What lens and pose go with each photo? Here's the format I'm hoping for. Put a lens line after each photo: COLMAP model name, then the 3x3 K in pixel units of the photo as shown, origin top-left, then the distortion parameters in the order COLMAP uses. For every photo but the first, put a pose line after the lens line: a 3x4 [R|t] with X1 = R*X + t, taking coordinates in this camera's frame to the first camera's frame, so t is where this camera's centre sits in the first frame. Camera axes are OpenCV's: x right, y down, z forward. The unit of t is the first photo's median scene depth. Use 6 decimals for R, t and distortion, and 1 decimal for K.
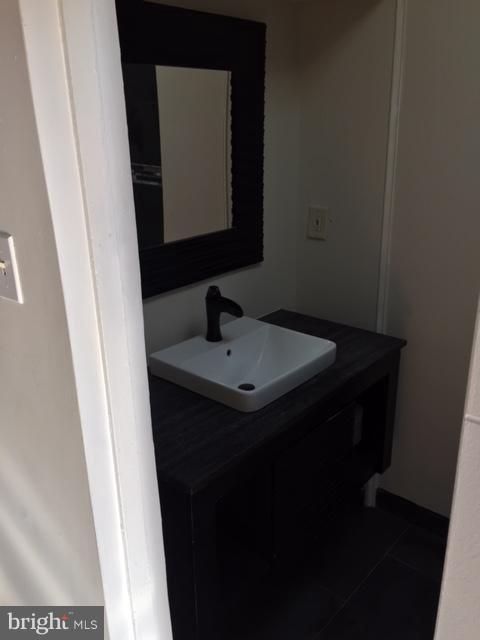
lens RADIAL K [[547.1, 0, 240.0], [0, 547.1, 320.0], [0, 0, 1]] dist [0.092375, 0.001155]
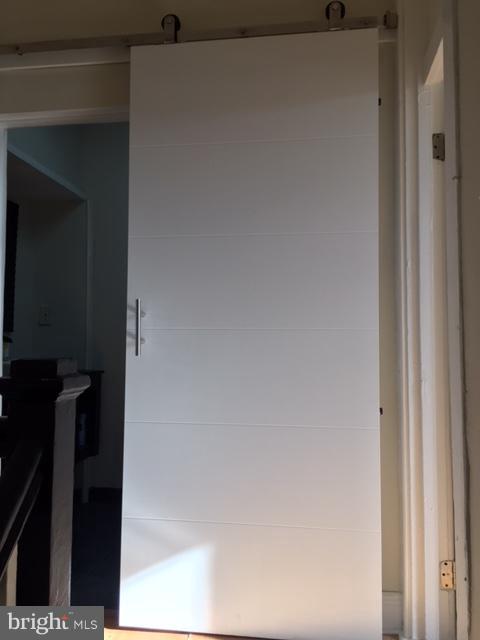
lens RADIAL K [[547.1, 0, 240.0], [0, 547.1, 320.0], [0, 0, 1]] dist [0.092375, 0.001155]
pose [[0.848308, 0.058824, 0.526225, -0.245382], [0.158483, 0.920044, -0.358332, 0.541609], [-0.505229, 0.387373, 0.771159, -0.593376]]
